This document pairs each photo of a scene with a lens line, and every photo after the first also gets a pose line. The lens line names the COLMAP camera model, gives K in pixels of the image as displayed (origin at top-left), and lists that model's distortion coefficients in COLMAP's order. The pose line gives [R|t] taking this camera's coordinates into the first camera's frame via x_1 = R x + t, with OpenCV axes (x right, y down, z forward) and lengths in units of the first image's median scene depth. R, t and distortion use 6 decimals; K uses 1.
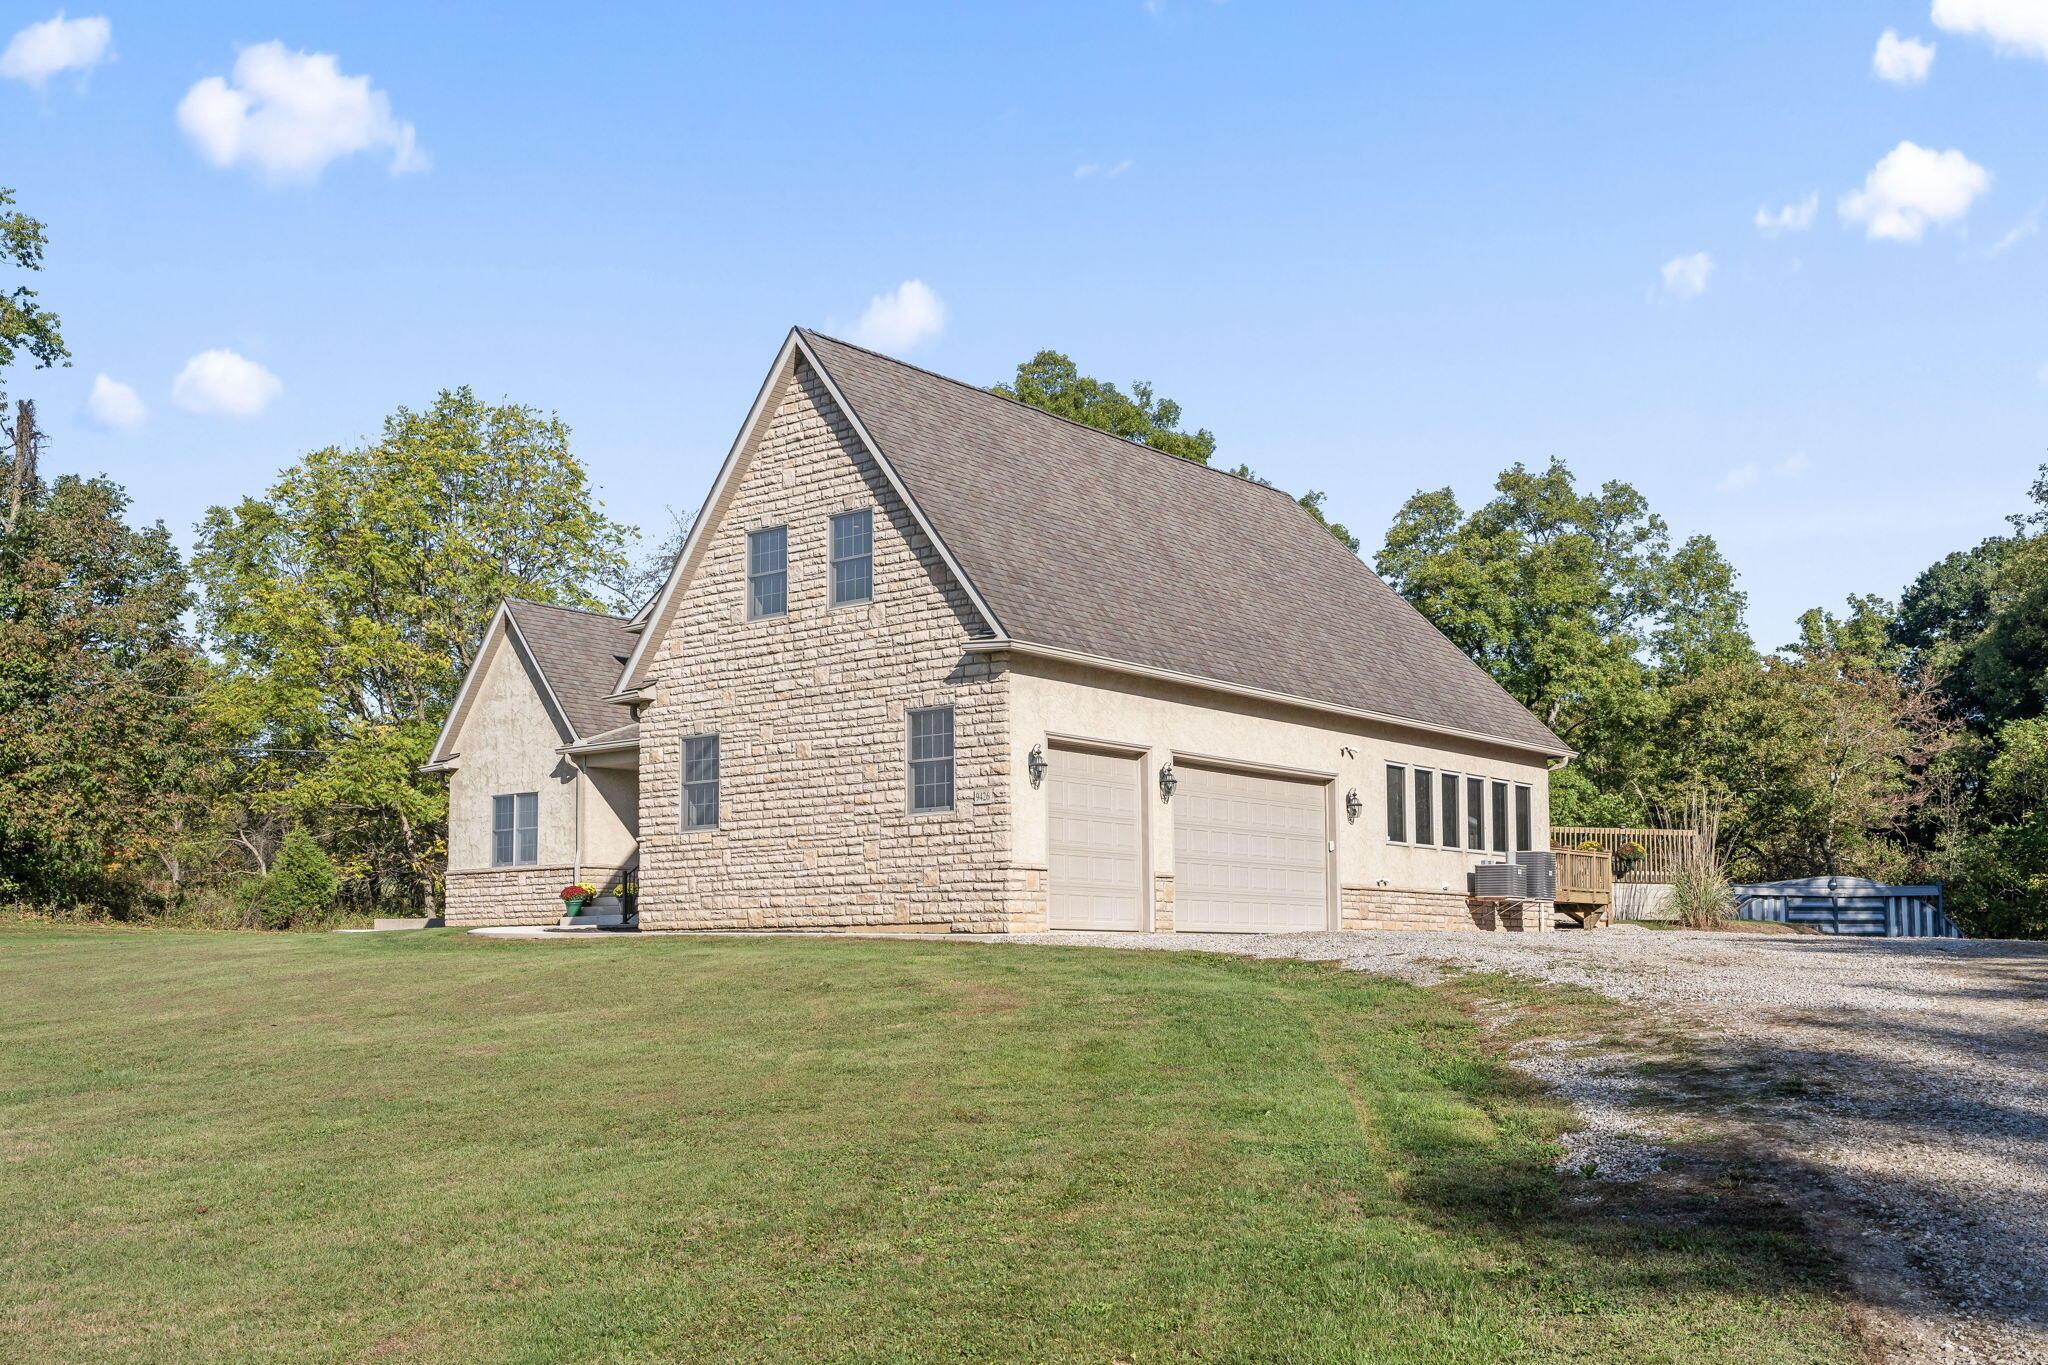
lens RADIAL K [[2010.4, 0, 1017.7], [0, 2010.4, 853.0], [0, 0, 1]] dist [0.006775, 0.026329]
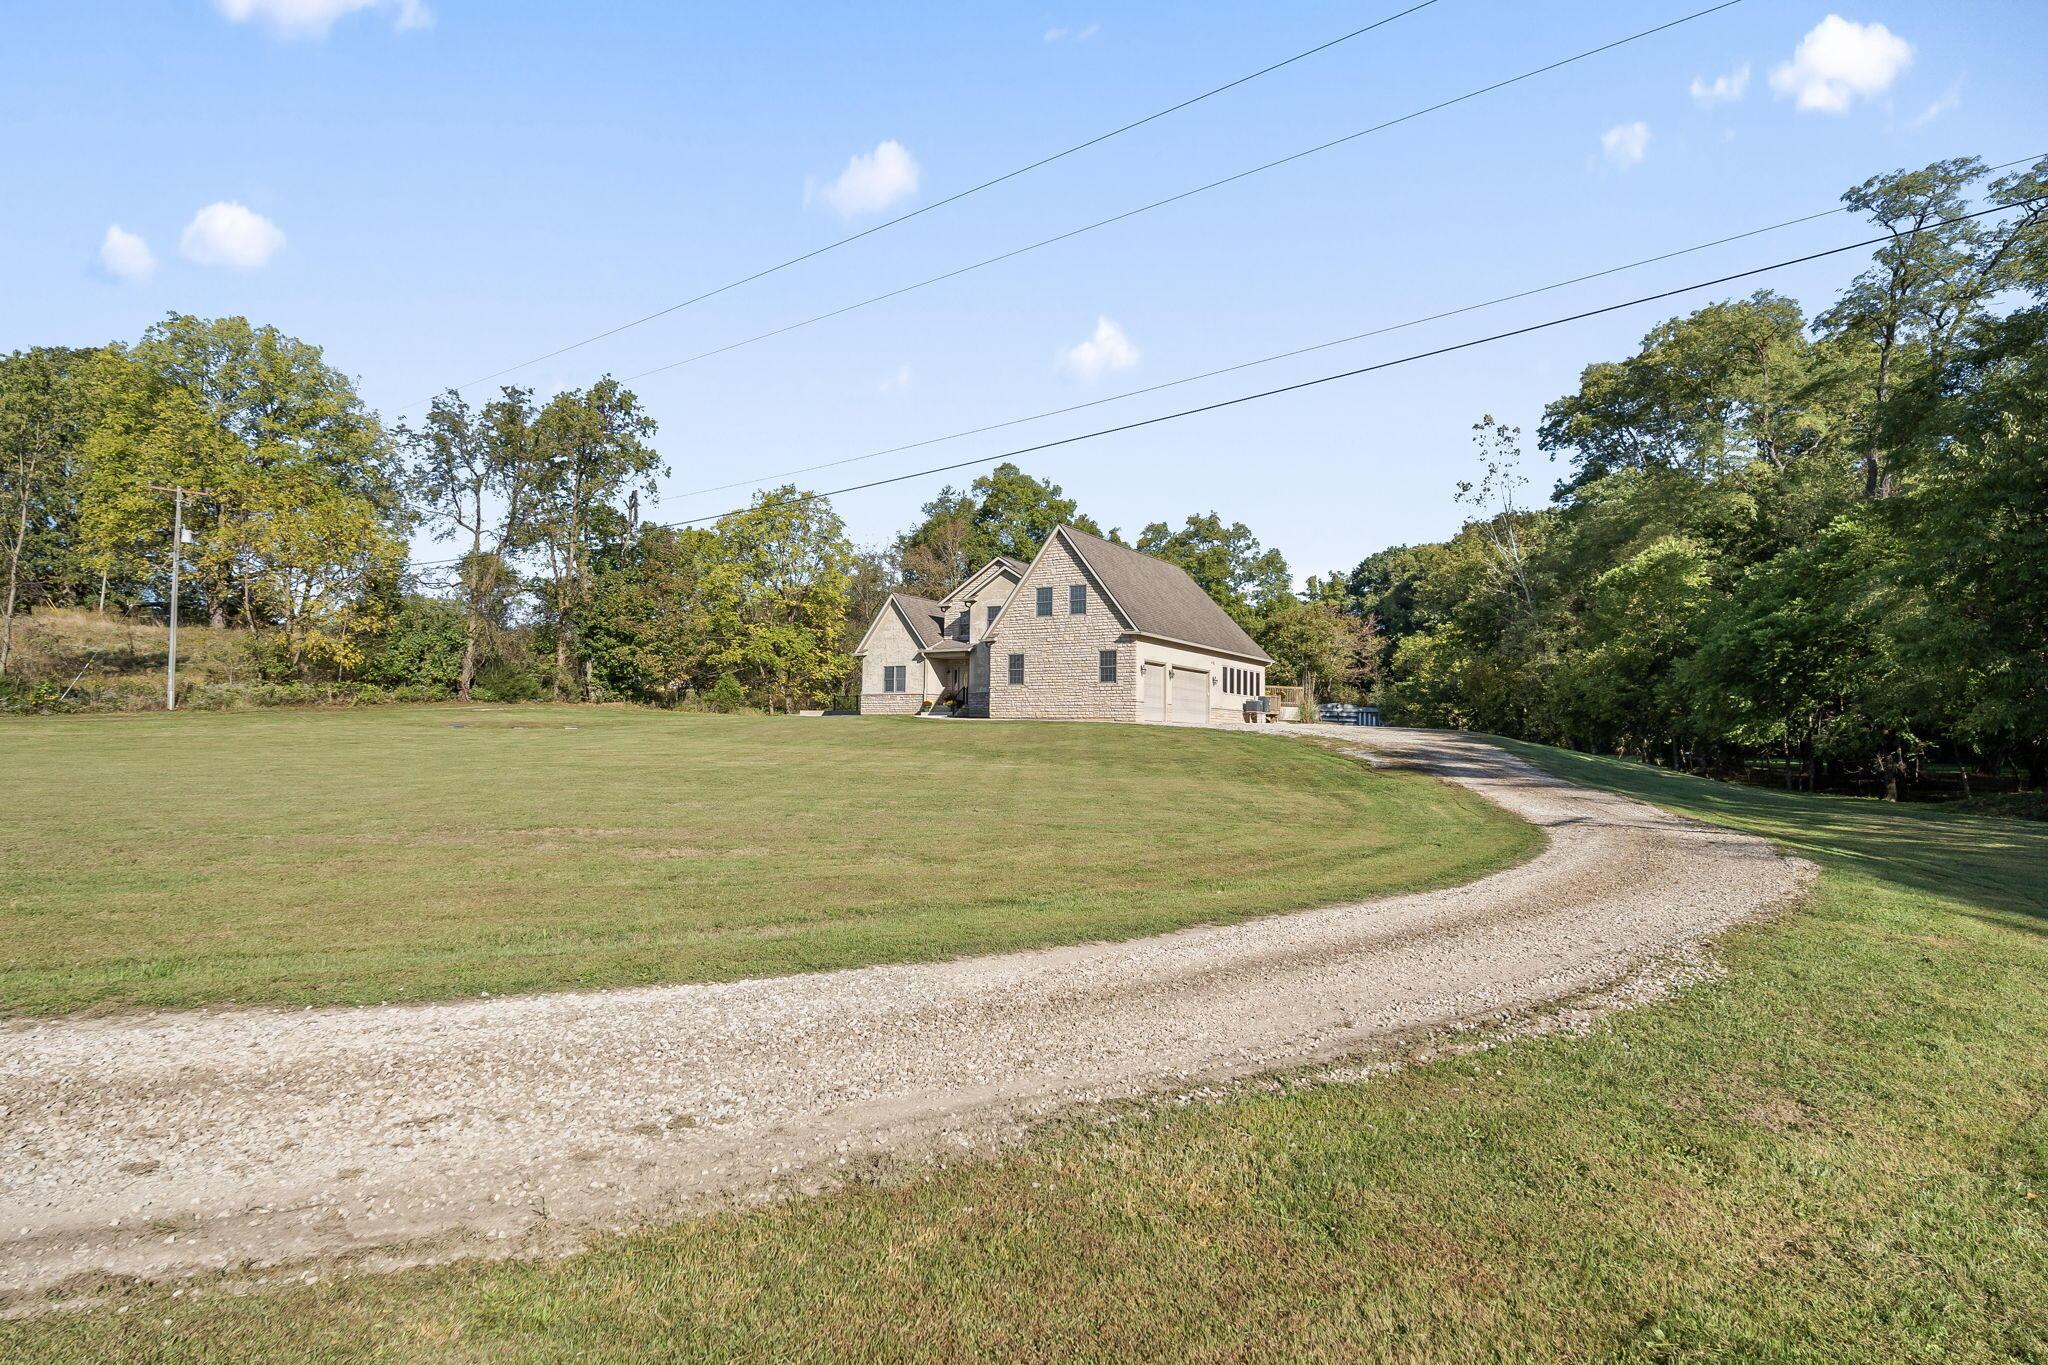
lens RADIAL K [[1102.1, 0, 1017.8], [0, 1102.1, 709.1], [0, 0, 1]] dist [0.002130, 0.001274]
pose [[0.990344, 0.019402, 0.137270, -0.348164], [-0.023444, 0.999336, 0.027894, -0.020245], [-0.136637, -0.030843, 0.990141, -0.584520]]
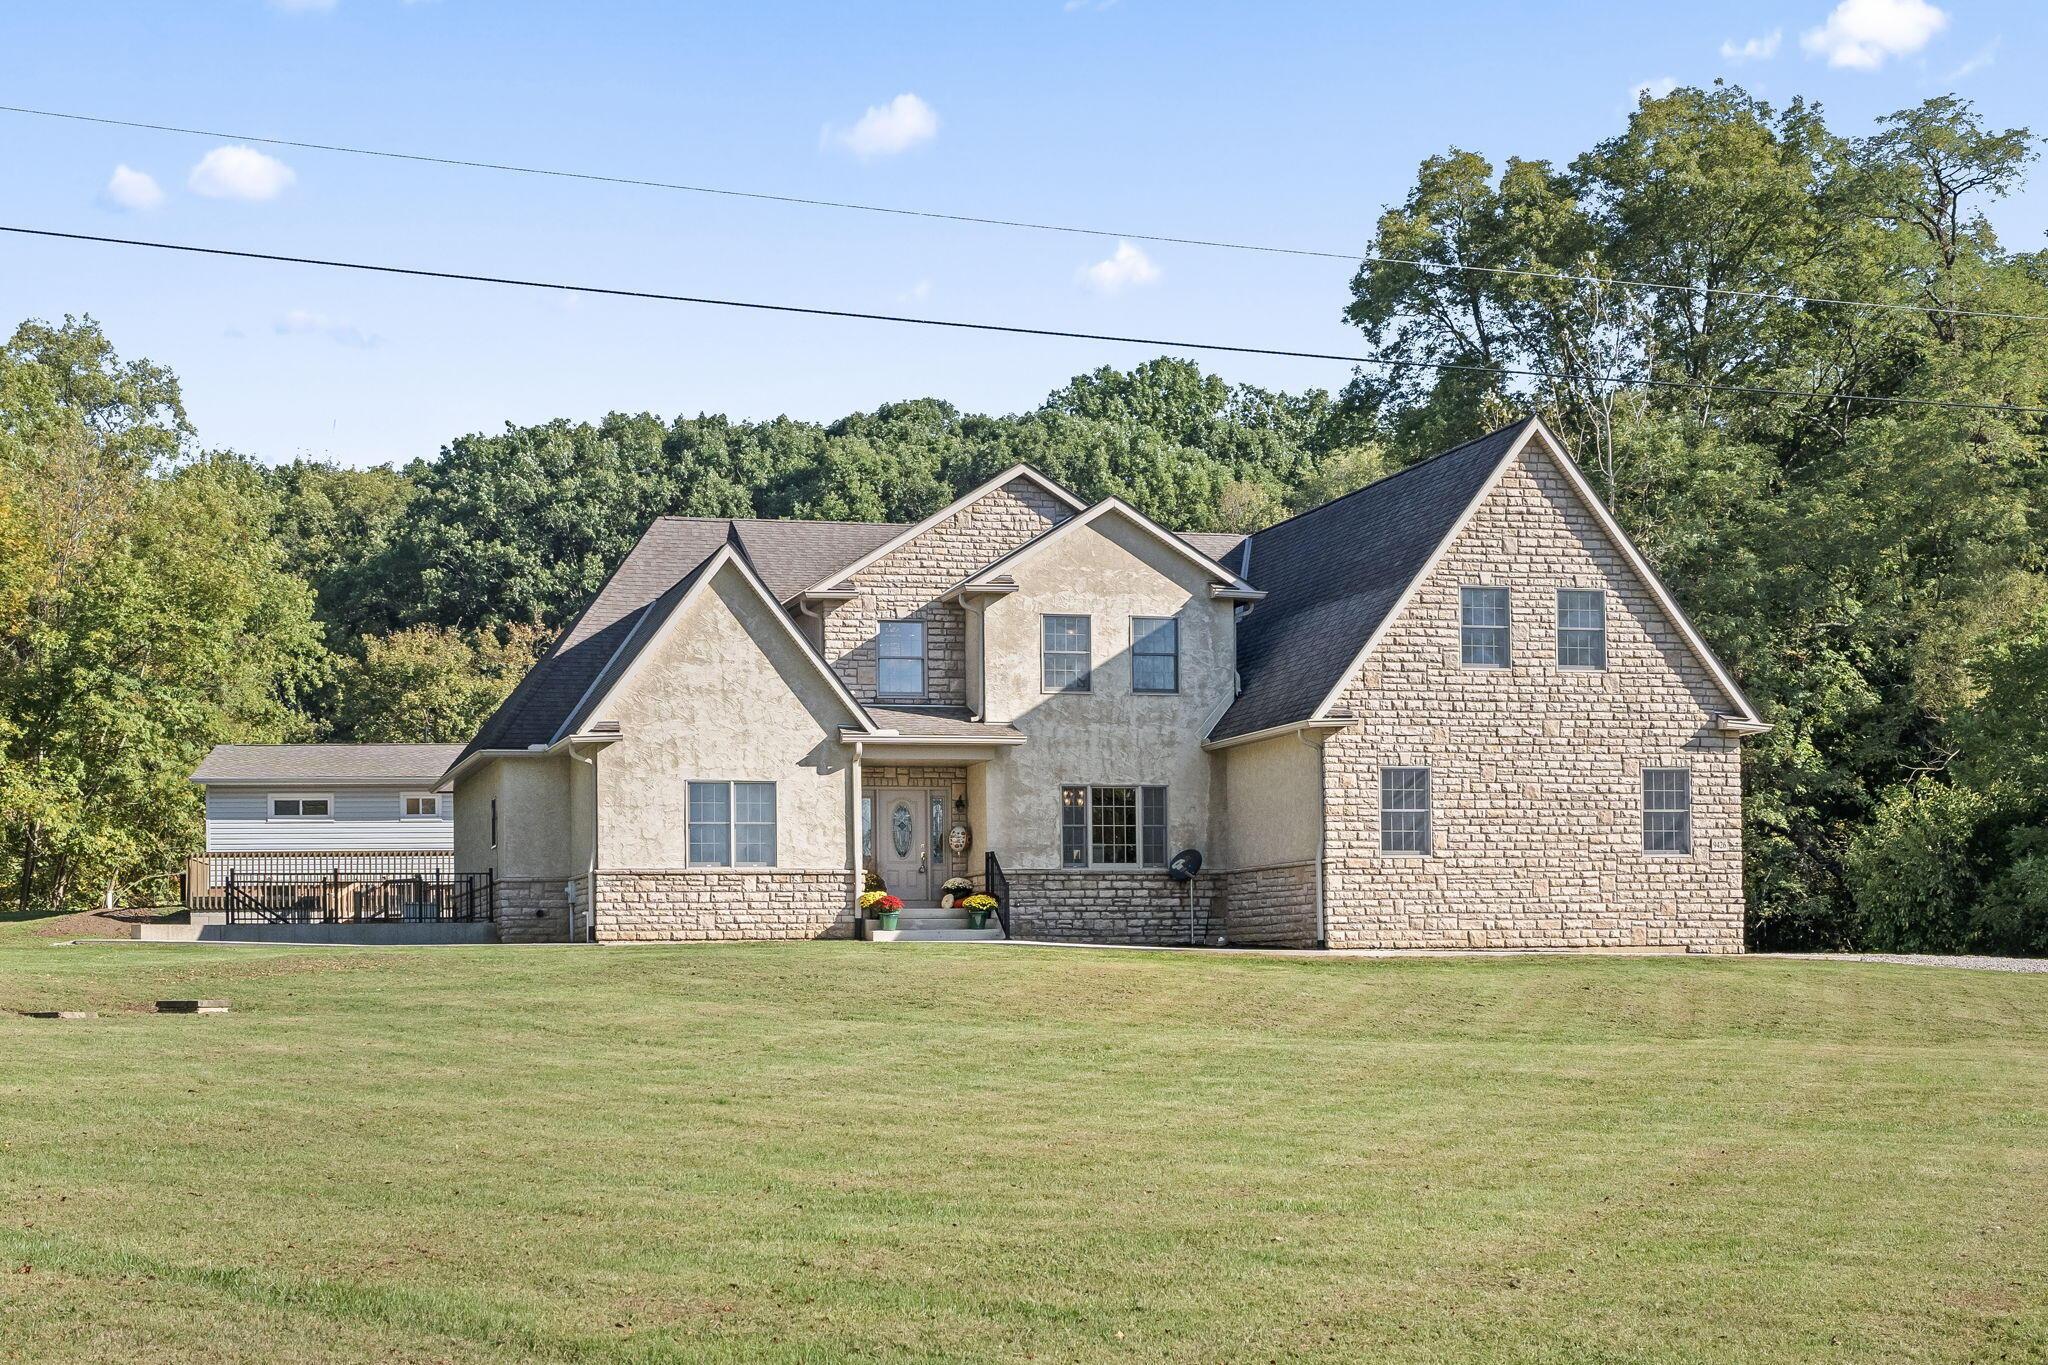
lens RADIAL K [[2997.6, 0, 1024.0], [0, 2997.6, 962.3], [0, 0, 1]] dist [0.006068, -0.121716]
pose [[0.565311, 0.002784, 0.824873, -1.449956], [-0.038014, 0.999020, 0.022681, 0.015357], [-0.824001, -0.044178, 0.564863, 0.240668]]
